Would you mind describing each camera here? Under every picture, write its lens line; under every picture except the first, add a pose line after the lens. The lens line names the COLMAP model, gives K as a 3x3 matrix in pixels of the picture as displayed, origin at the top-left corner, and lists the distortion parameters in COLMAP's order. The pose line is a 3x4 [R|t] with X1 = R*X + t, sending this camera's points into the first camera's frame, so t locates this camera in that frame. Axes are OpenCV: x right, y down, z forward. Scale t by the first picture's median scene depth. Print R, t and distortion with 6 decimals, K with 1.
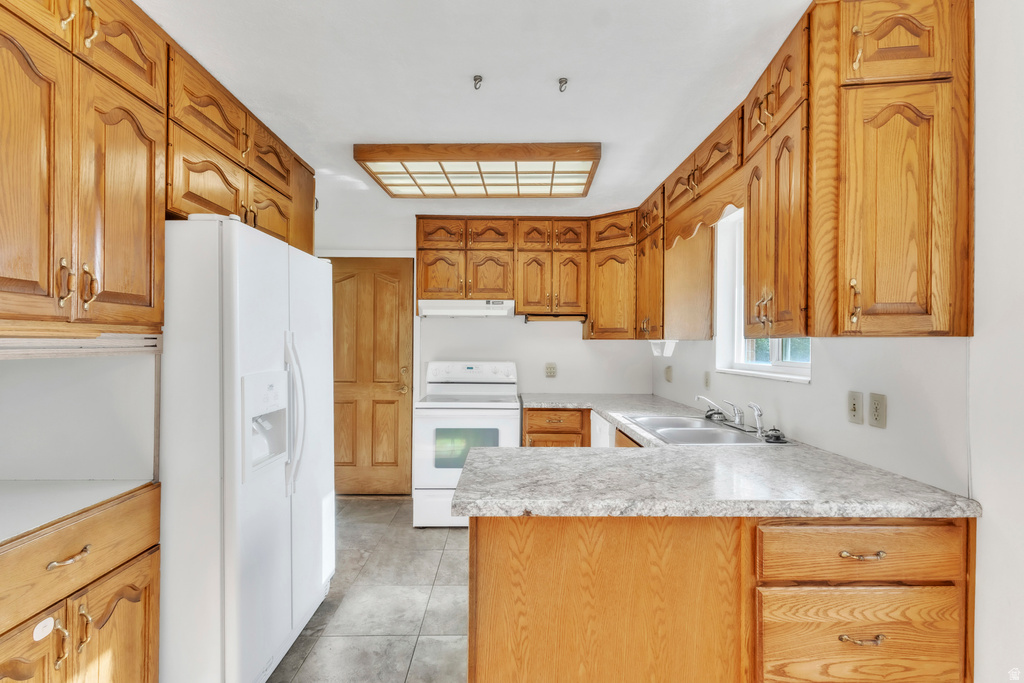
lens RADIAL K [[476.7, 0, 515.9], [0, 476.7, 341.2], [0, 0, 1]] dist [0.002682, 0.000329]
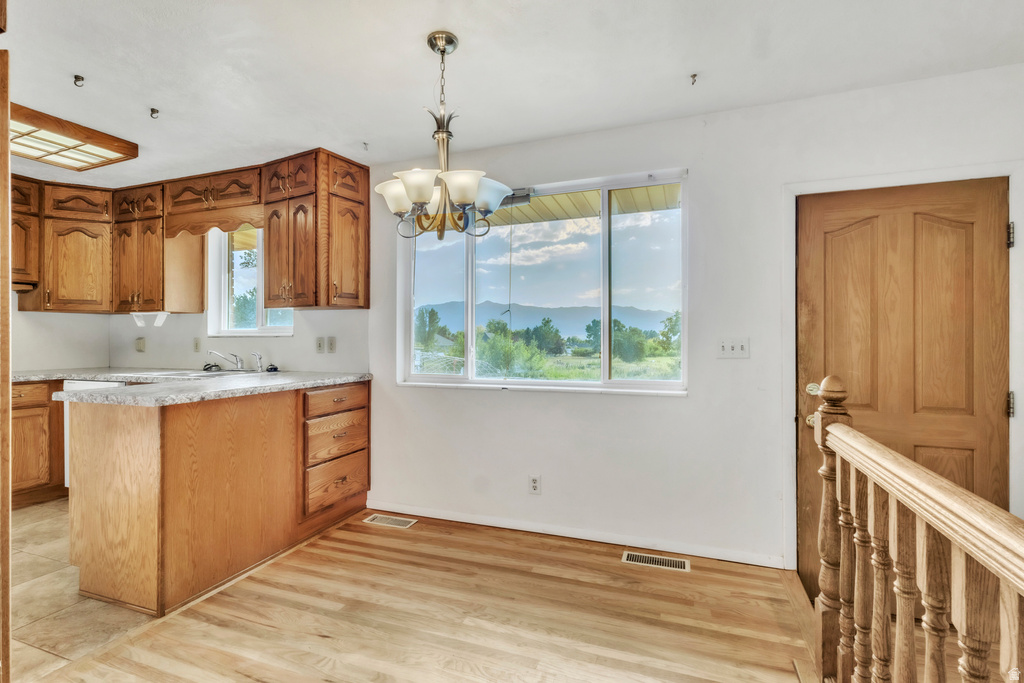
lens RADIAL K [[476.7, 0, 515.9], [0, 476.7, 341.2], [0, 0, 1]] dist [0.002682, 0.000329]
pose [[0.364414, -0.011702, 0.931163, -1.076186], [-0.001007, 0.999916, 0.012960, 0.123389], [-0.931236, -0.005661, 0.364372, -0.616375]]
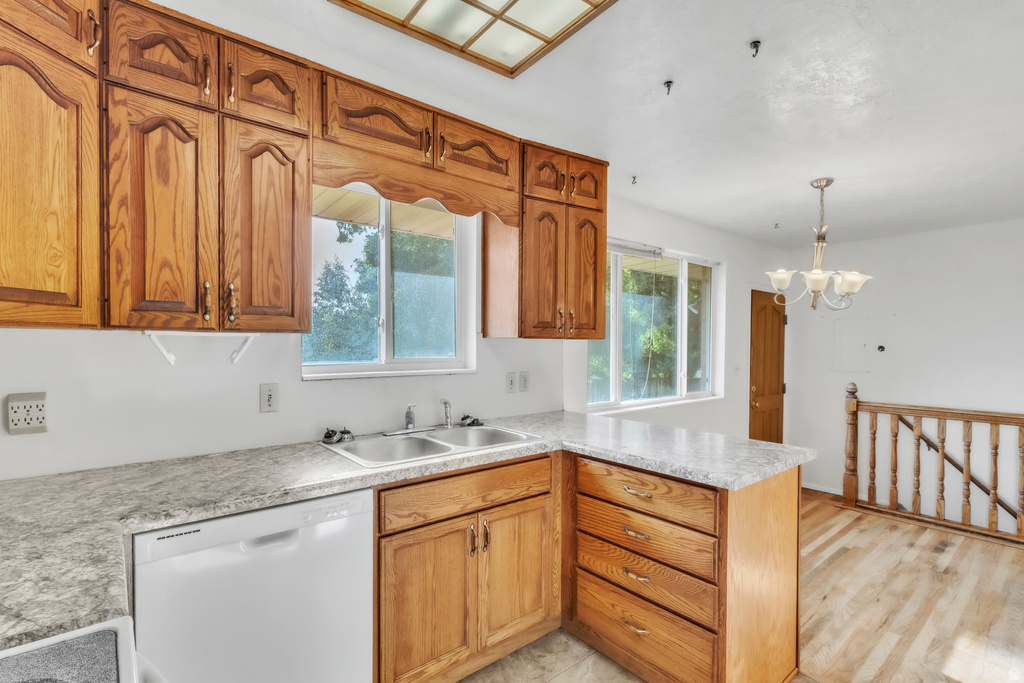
lens RADIAL K [[462.0, 0, 512.0], [0, 462.0, 341.5], [0, 0, 1]] dist [0.000277, -0.000045]
pose [[-0.605296, -0.014884, 0.795861, -0.634889], [-0.020256, 0.999789, 0.003293, -0.000827], [-0.795743, -0.014128, -0.605470, 2.457626]]
